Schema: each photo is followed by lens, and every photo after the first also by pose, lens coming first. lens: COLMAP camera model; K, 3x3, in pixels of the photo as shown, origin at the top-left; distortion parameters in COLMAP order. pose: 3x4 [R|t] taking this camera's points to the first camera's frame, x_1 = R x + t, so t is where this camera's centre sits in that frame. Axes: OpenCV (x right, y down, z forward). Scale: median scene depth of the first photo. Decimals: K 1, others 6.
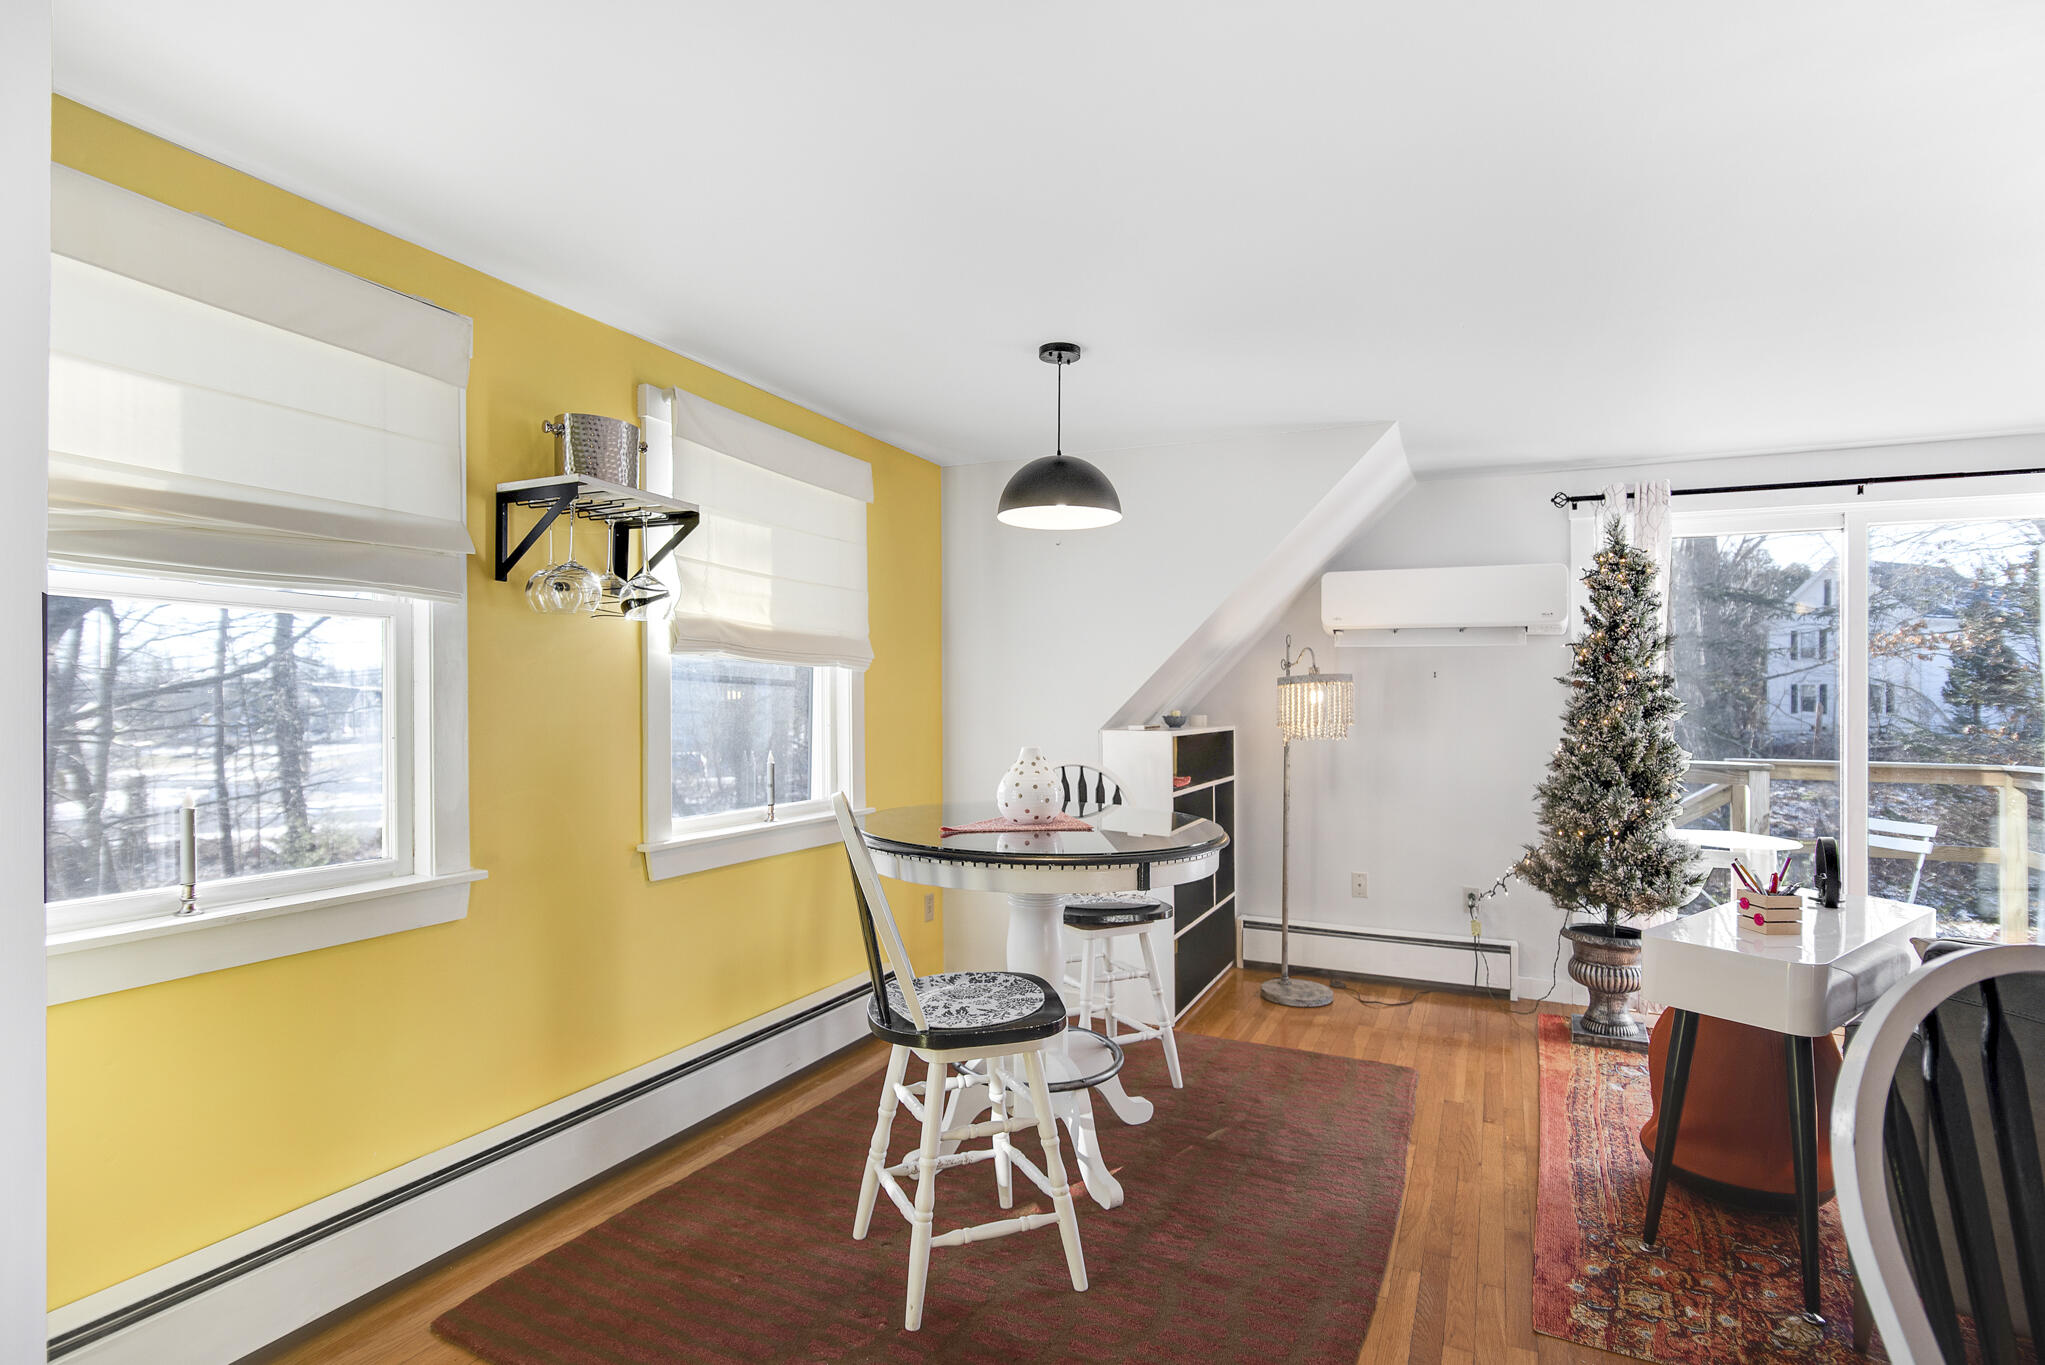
lens RADIAL K [[1008.5, 0, 1011.4], [0, 1008.5, 701.6], [0, 0, 1]] dist [-0.013024, -0.000931]
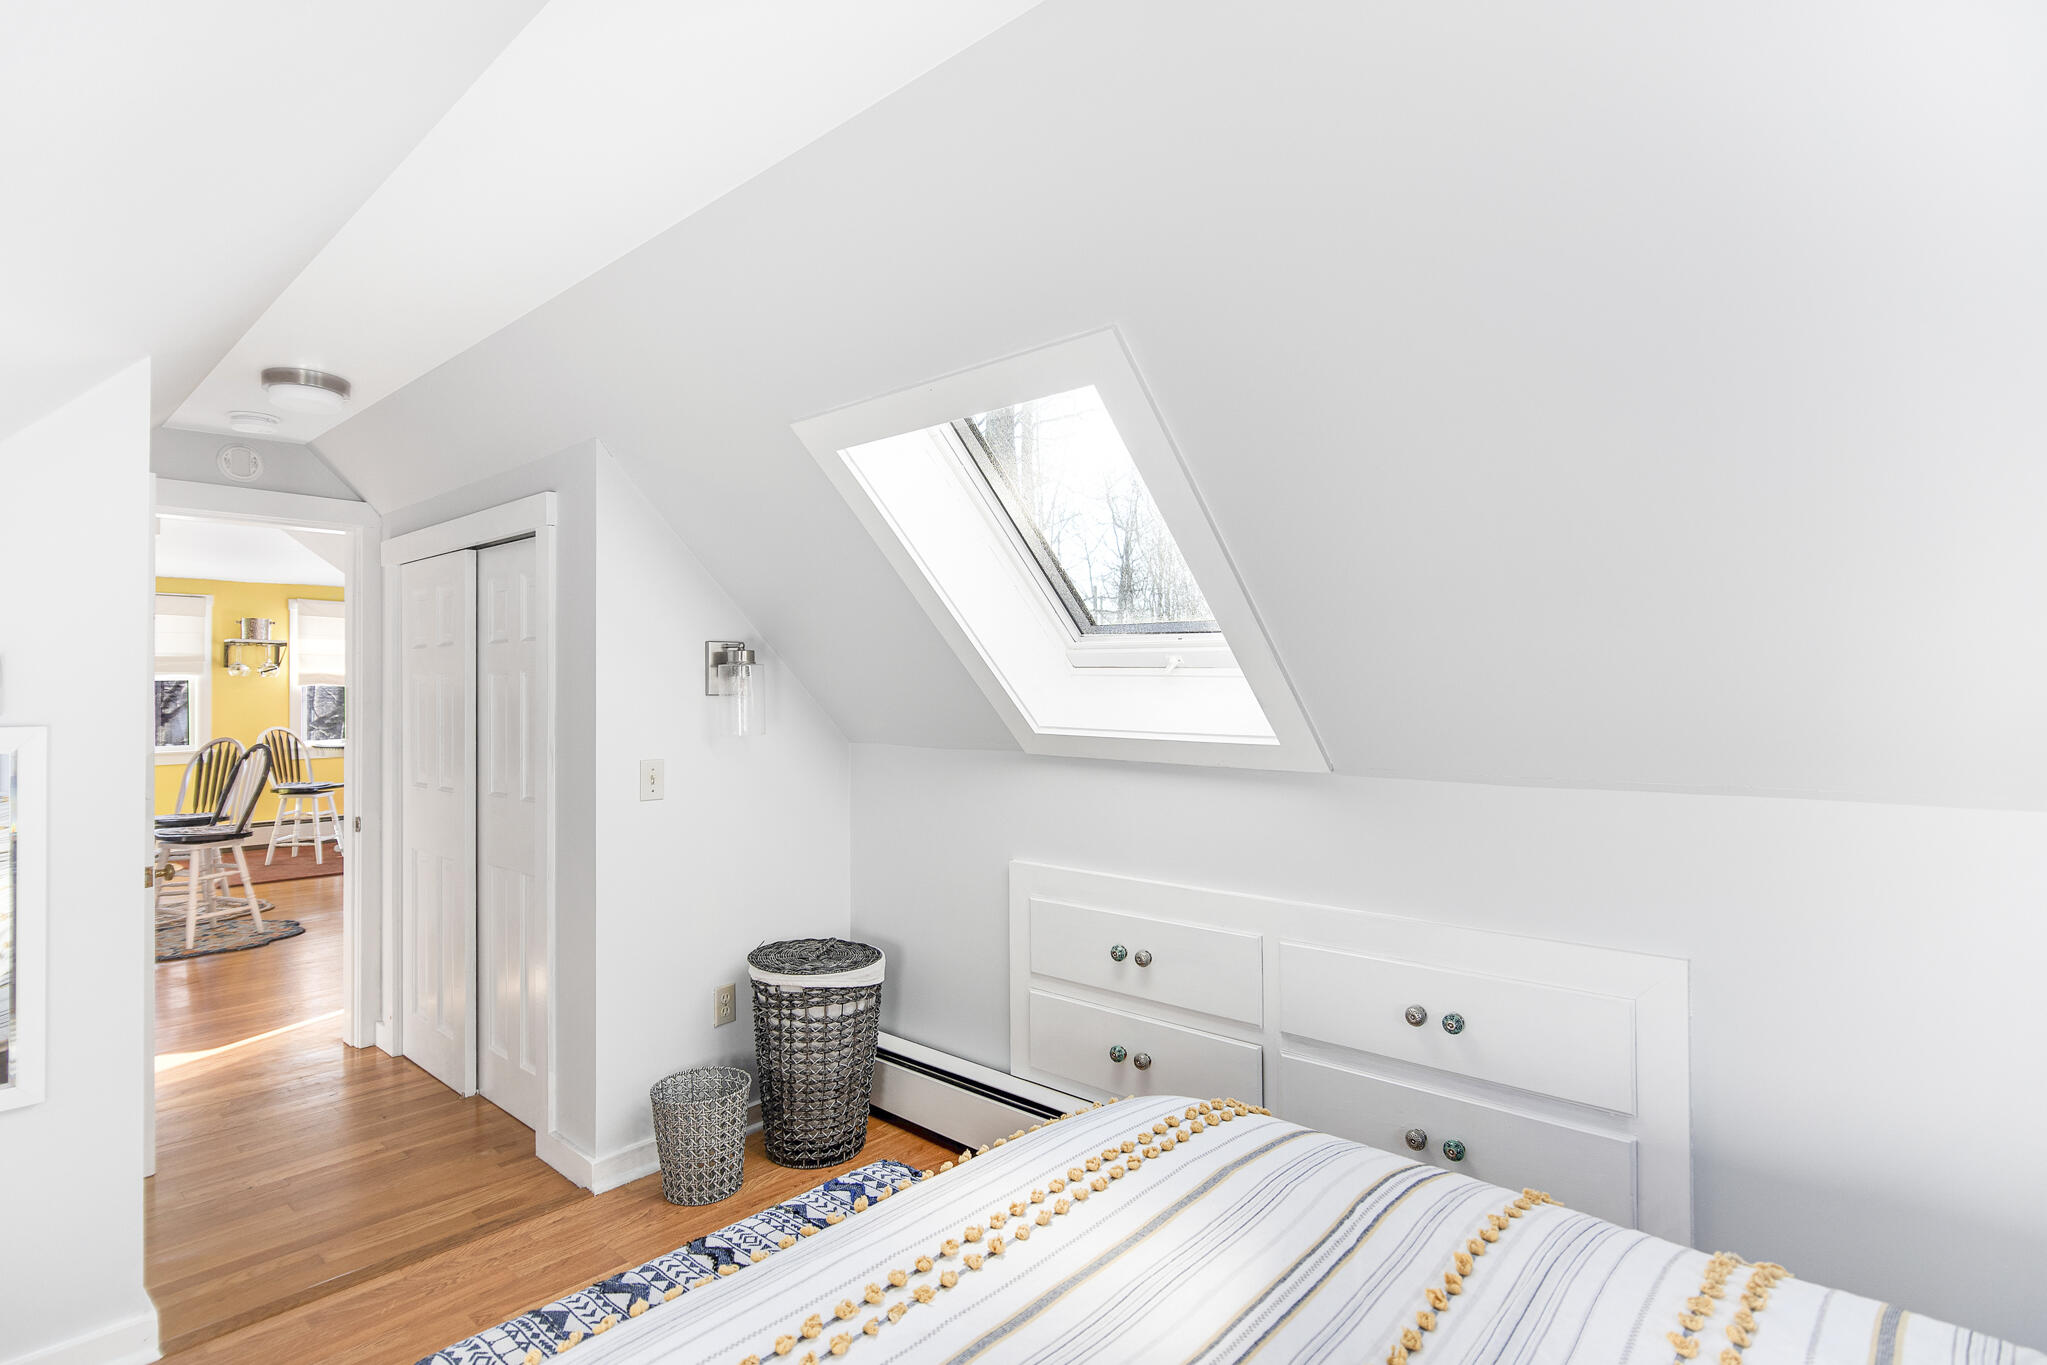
lens RADIAL K [[1009.5, 0, 1028.8], [0, 1009.5, 669.5], [0, 0, 1]] dist [-0.013024, -0.000931]
pose [[0.961679, -0.020528, -0.273409, 2.337039], [0.015710, 0.999681, -0.019799, -0.001647], [0.273729, 0.014745, 0.961694, -1.174747]]
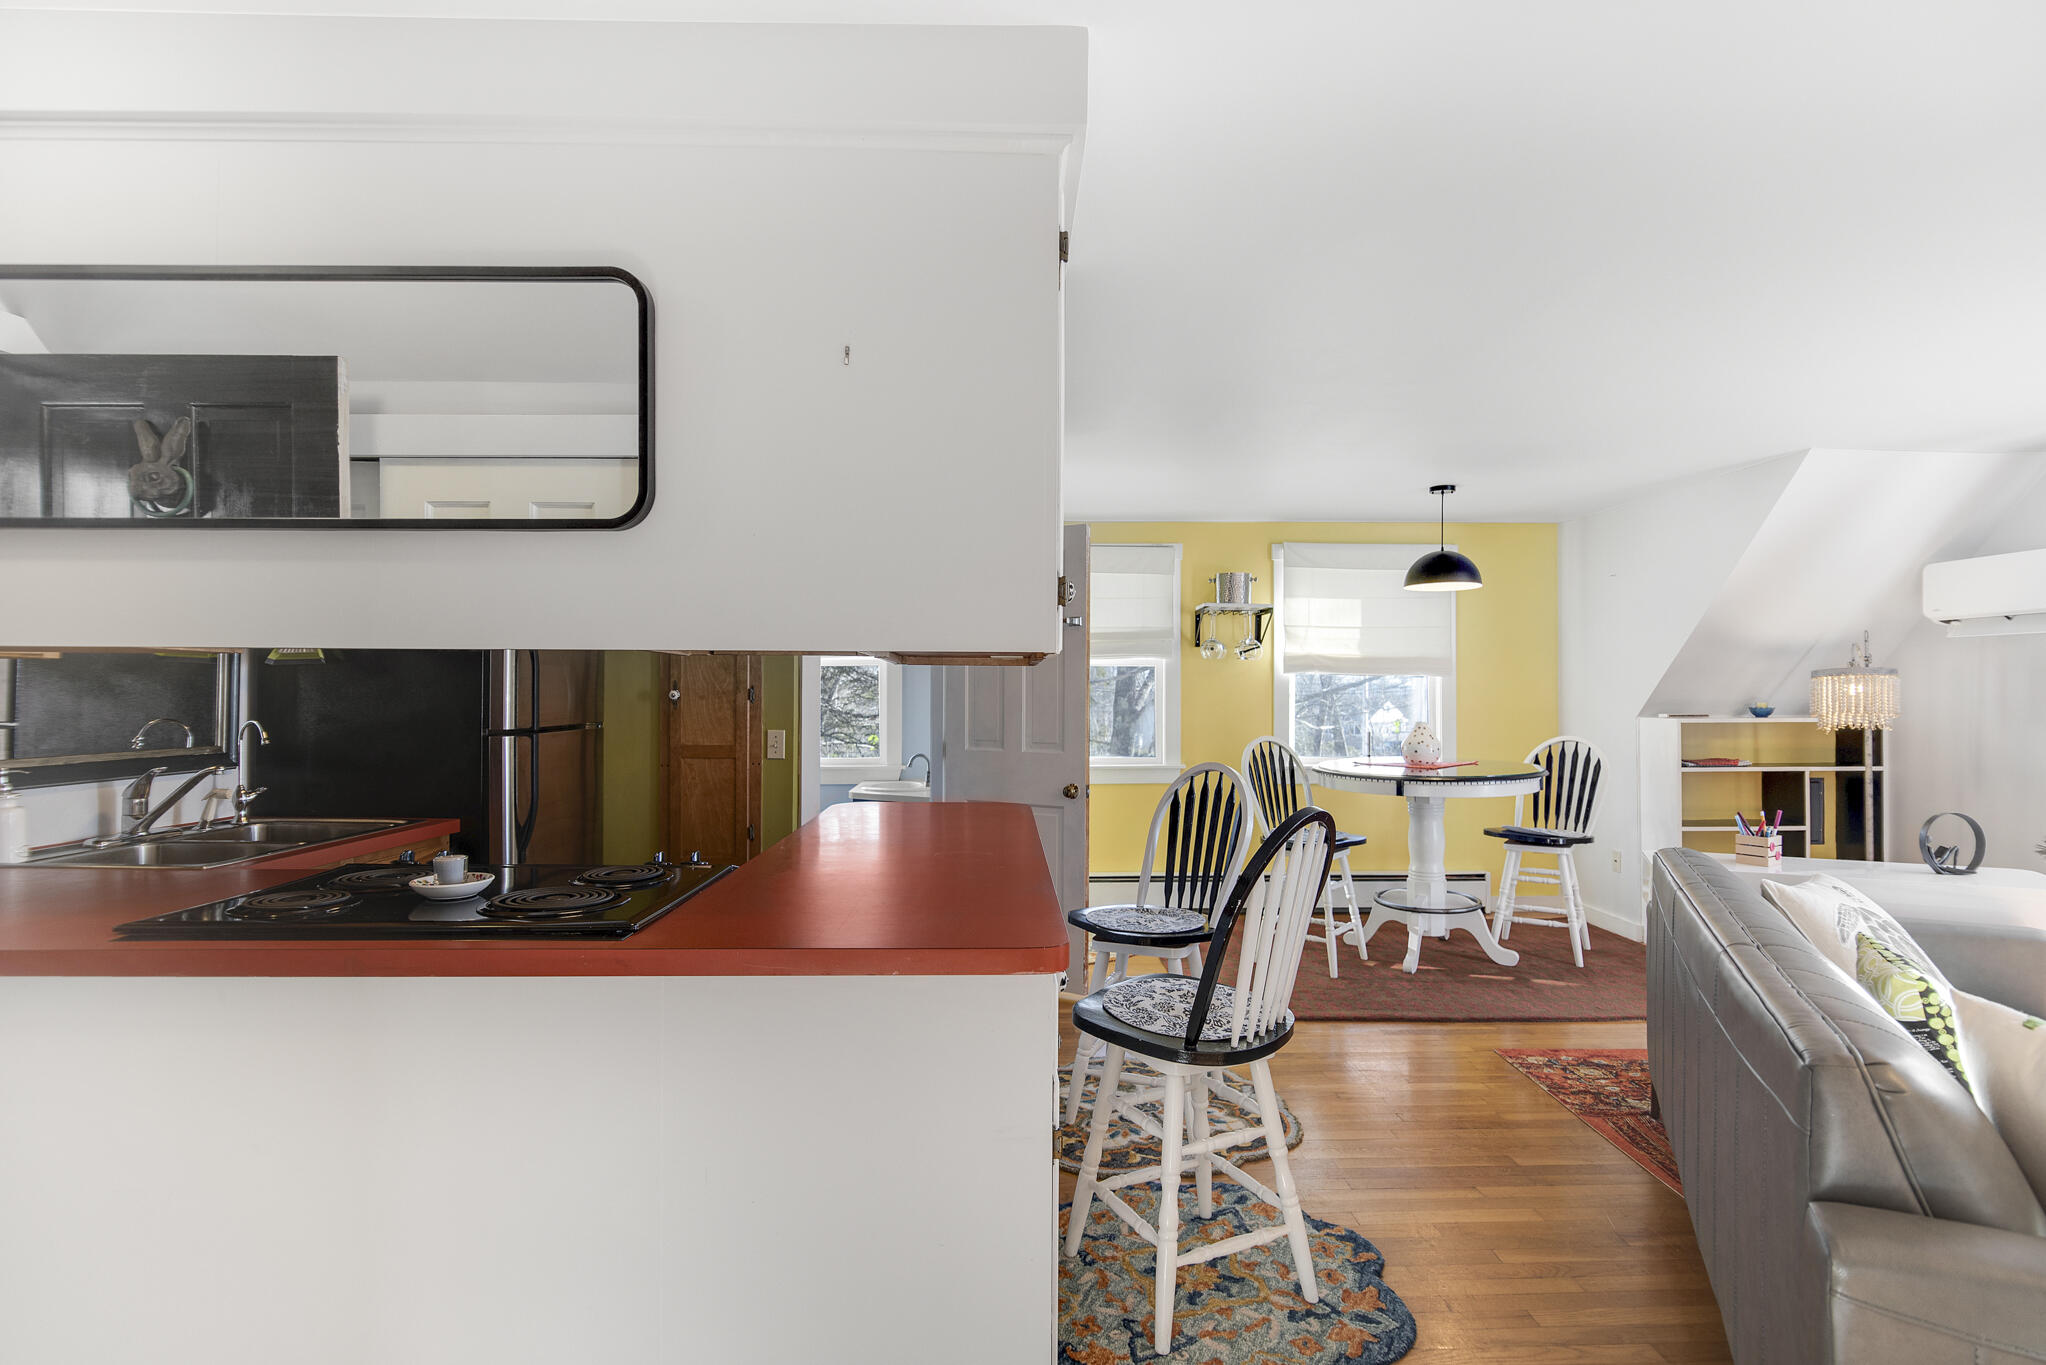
lens RADIAL K [[1009.0, 0, 1009.9], [0, 1009.0, 685.9], [0, 0, 1]] dist [-0.013024, -0.000931]
pose [[0.437810, -0.016544, -0.898915, 1.108830], [0.002453, 0.999849, -0.017207, 0.009972], [0.899064, 0.005329, 0.437784, -0.346941]]
